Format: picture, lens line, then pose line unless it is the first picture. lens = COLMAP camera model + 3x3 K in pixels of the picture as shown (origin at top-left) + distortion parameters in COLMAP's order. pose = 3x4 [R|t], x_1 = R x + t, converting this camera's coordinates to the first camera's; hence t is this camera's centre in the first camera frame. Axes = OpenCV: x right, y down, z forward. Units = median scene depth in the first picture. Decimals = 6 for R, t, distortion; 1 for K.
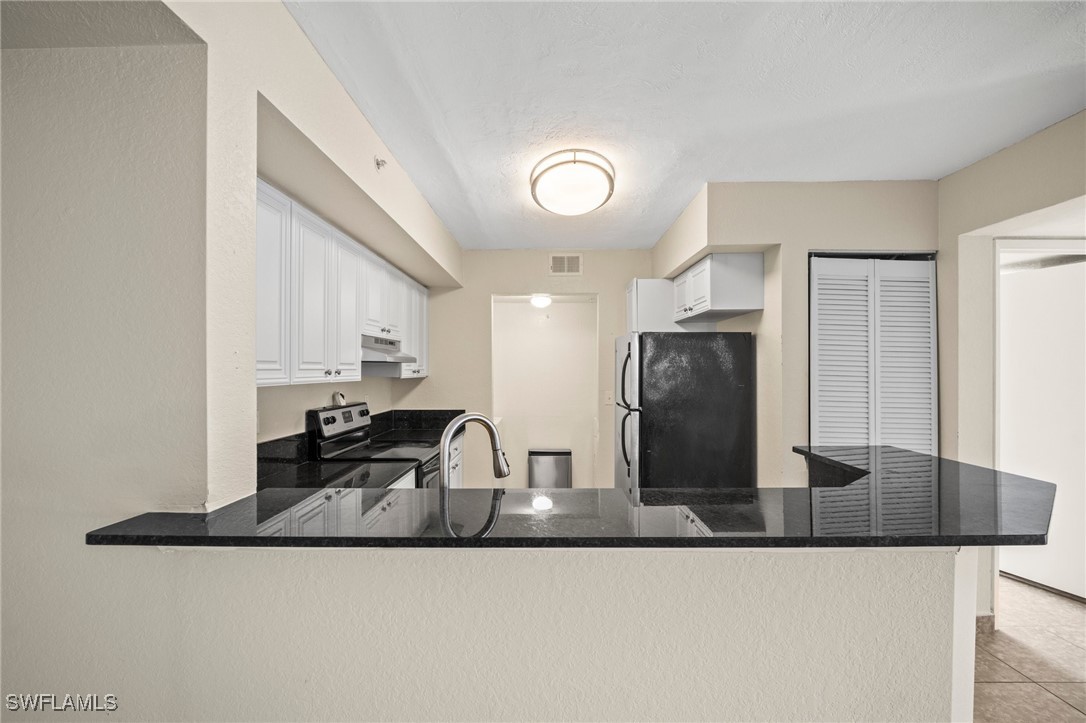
lens RADIAL K [[501.7, 0, 541.4], [0, 501.7, 369.1], [0, 0, 1]] dist [0.000168, -0.000442]
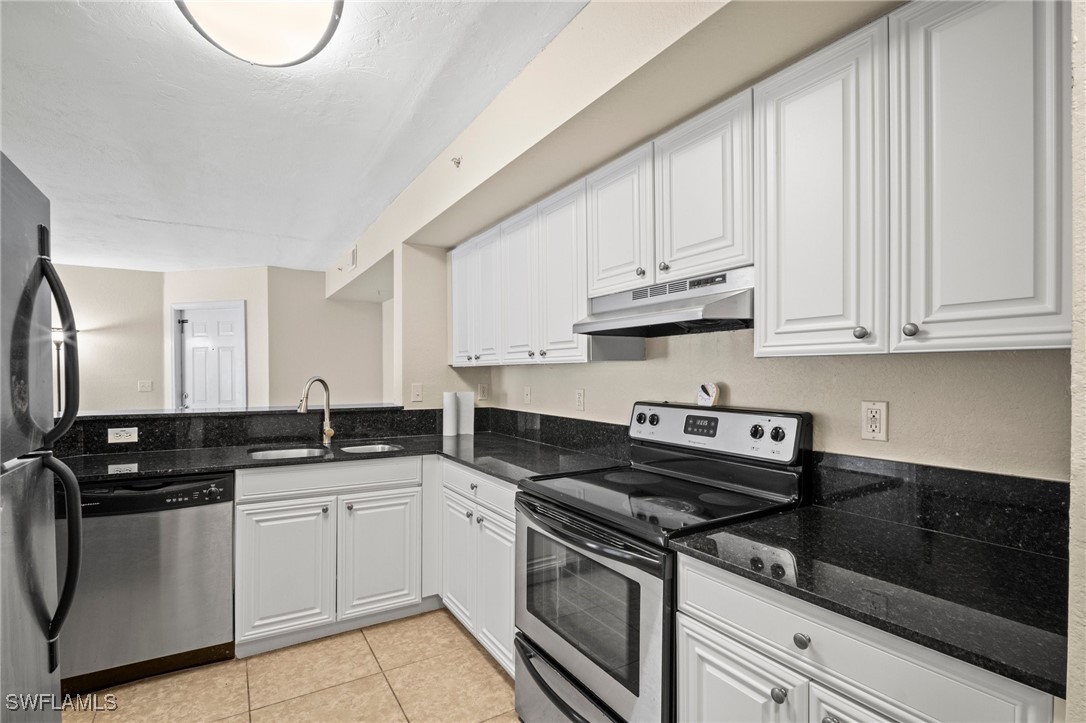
lens RADIAL K [[508.8, 0, 539.9], [0, 508.8, 379.7], [0, 0, 1]] dist [-0.000772, -0.000200]
pose [[-0.844512, 0.010881, -0.535426, 0.086974], [0.003615, 0.999887, 0.014617, 0.033550], [0.535525, 0.010409, -0.844455, 1.435592]]
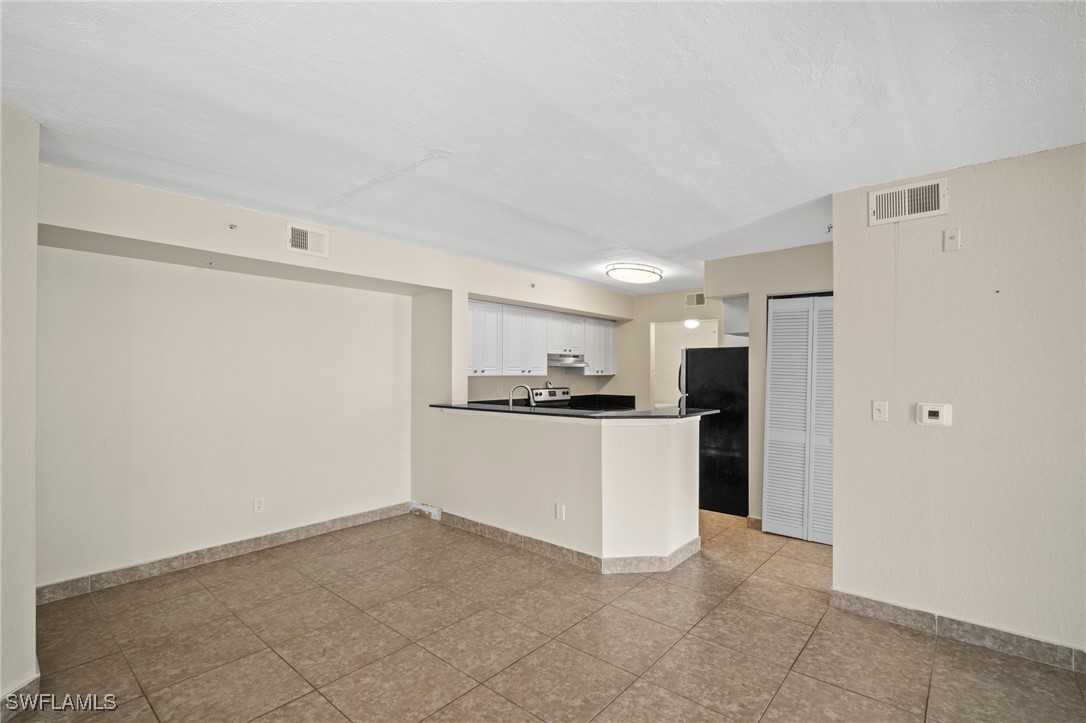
lens RADIAL K [[502.0, 0, 539.1], [0, 502.0, 371.0], [0, 0, 1]] dist [-0.000953, -0.000528]
pose [[0.767217, 0.003164, -0.641380, 0.891145], [-0.004013, 0.999992, 0.000132, 0.003641], [0.641375, 0.002472, 0.767223, -0.597282]]
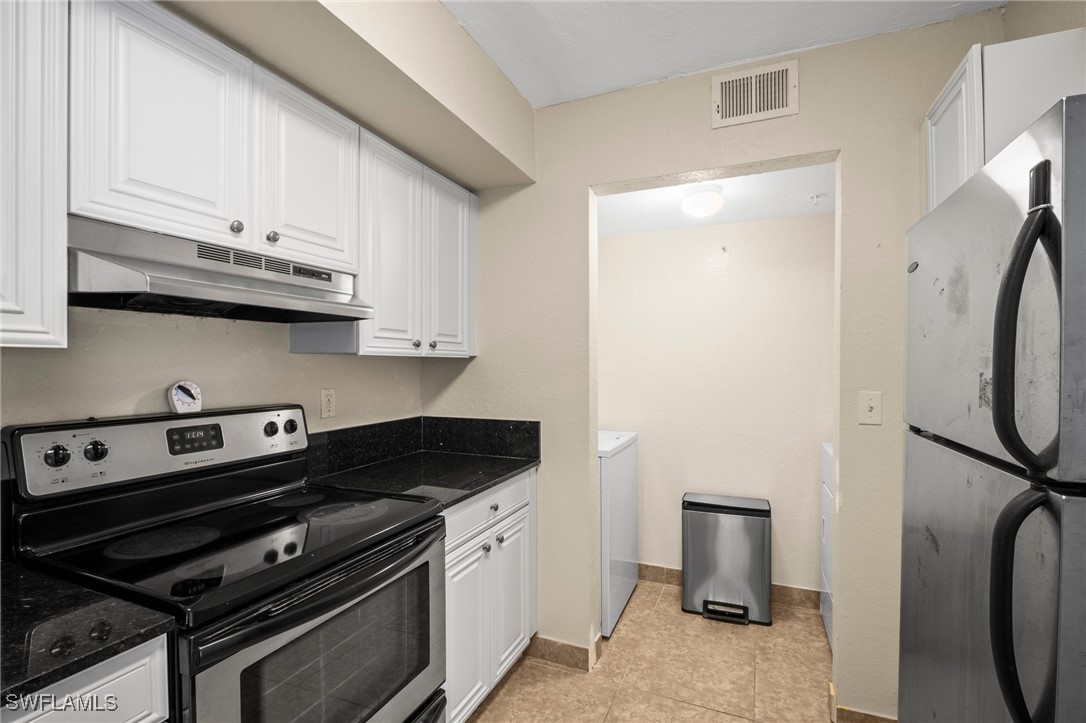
lens RADIAL K [[501.7, 0, 541.4], [0, 501.7, 369.1], [0, 0, 1]] dist [0.000168, -0.000442]
pose [[0.924619, 0.002209, -0.380887, 0.061291], [0.001234, 0.999961, 0.008794, 0.031500], [0.380891, -0.008601, 0.924580, 0.732059]]
